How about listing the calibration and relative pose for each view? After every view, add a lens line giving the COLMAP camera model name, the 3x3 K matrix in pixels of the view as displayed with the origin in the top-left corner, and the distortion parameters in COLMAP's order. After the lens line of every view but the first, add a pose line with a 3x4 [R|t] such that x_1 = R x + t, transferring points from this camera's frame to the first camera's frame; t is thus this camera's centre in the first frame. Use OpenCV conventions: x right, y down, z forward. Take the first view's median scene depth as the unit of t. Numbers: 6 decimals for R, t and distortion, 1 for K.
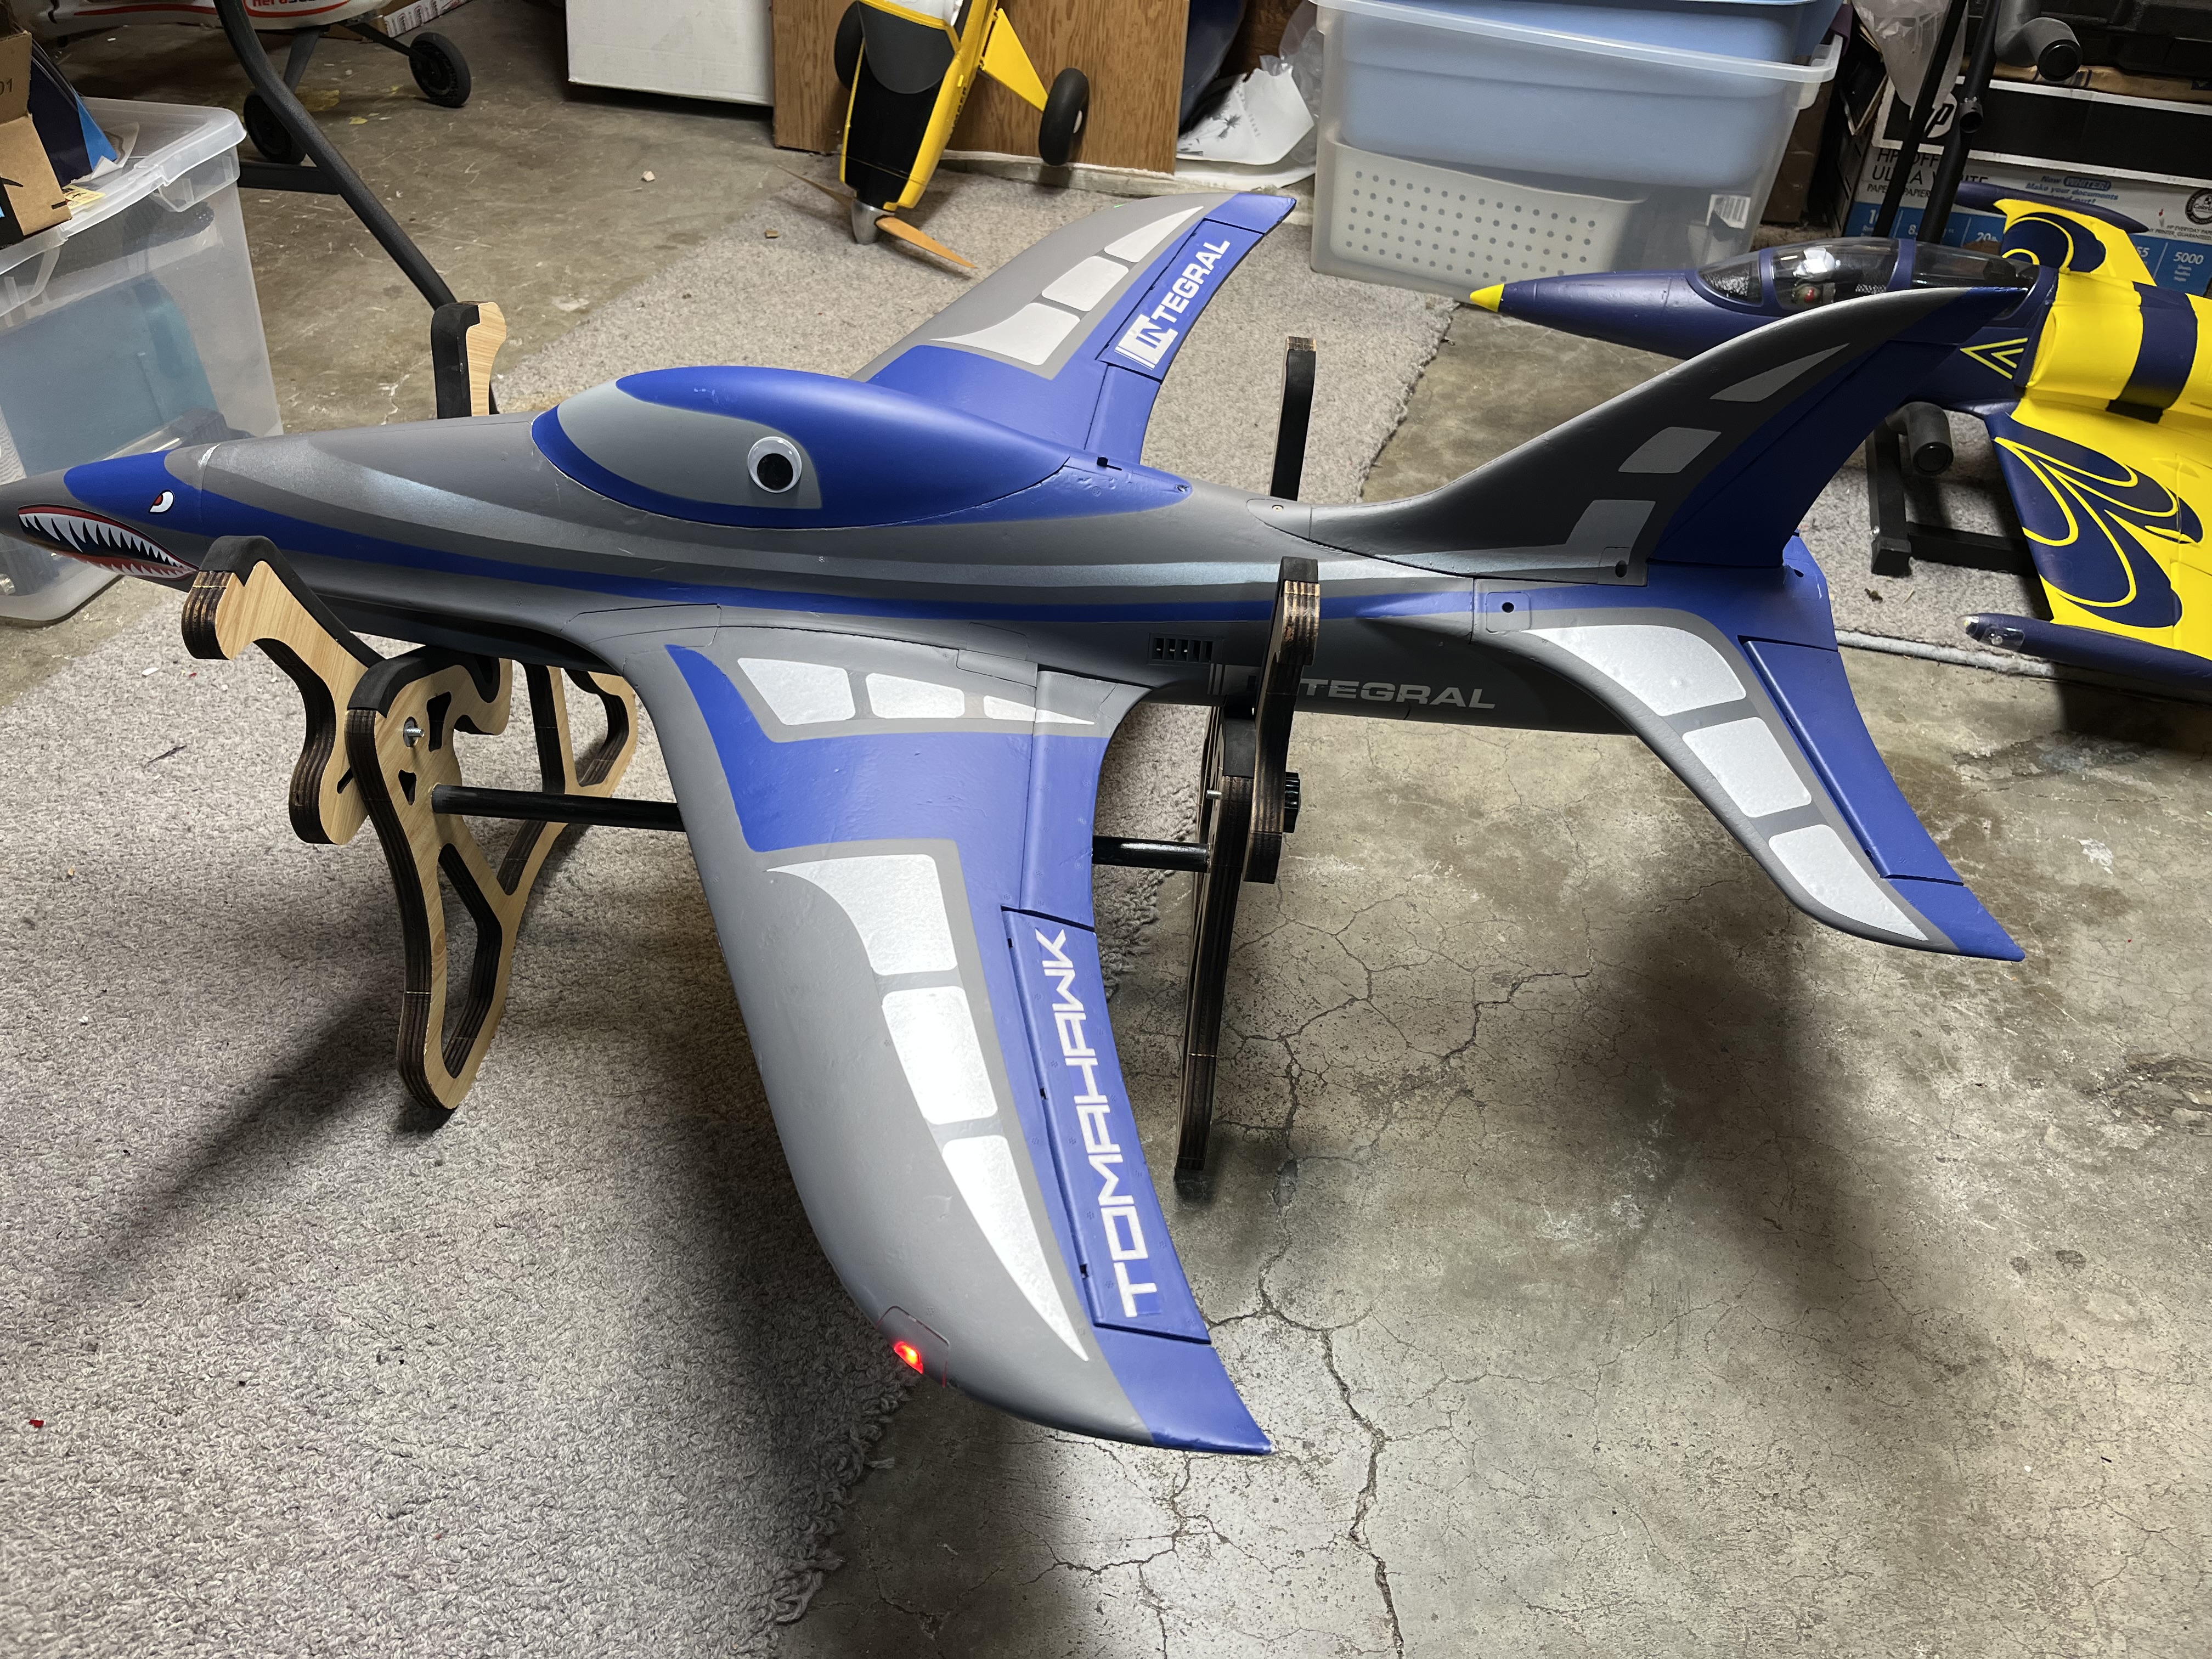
lens RADIAL K [[1707.0, 0, 1109.5], [0, 1707.0, 807.6], [0, 0, 1]] dist [0.056798, -0.093271]
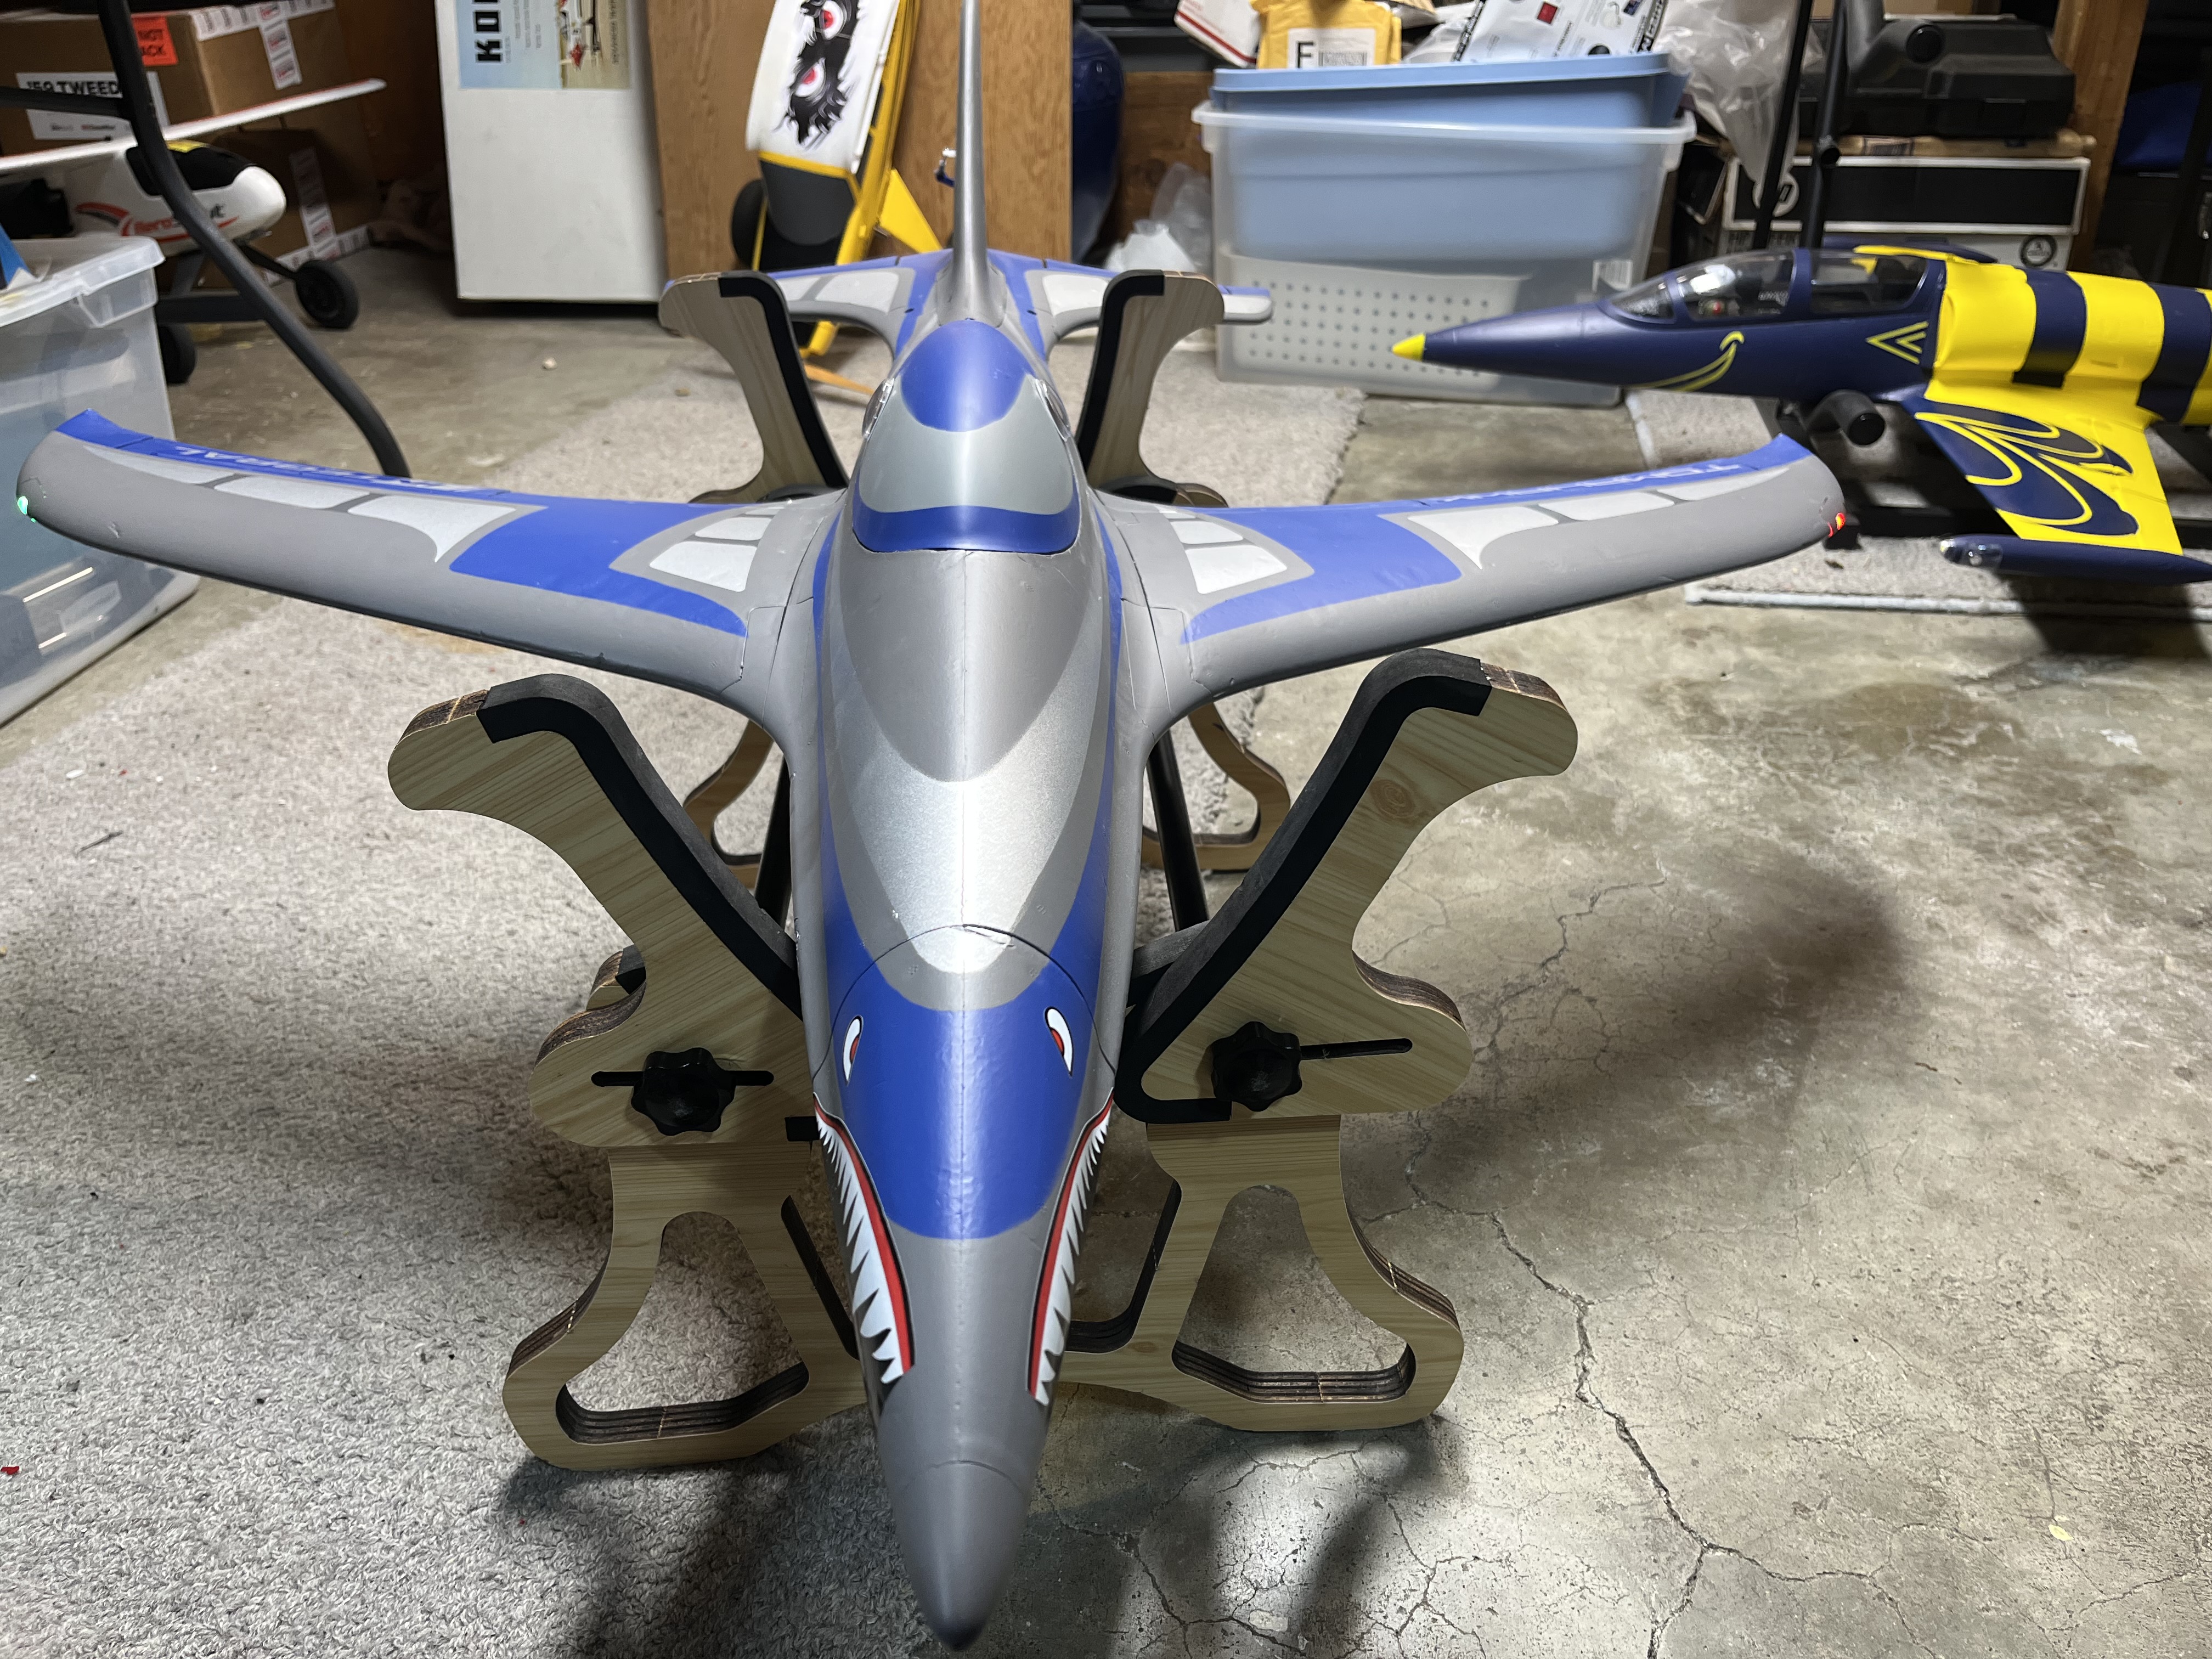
lens RADIAL K [[1707.0, 0, 1108.5], [0, 1707.0, 808.6], [0, 0, 1]] dist [0.056798, -0.093271]
pose [[0.991572, -0.095238, 0.087839, -0.106534], [0.109388, 0.978707, -0.173685, 0.185348], [-0.069427, 0.181830, 0.980876, 0.071686]]
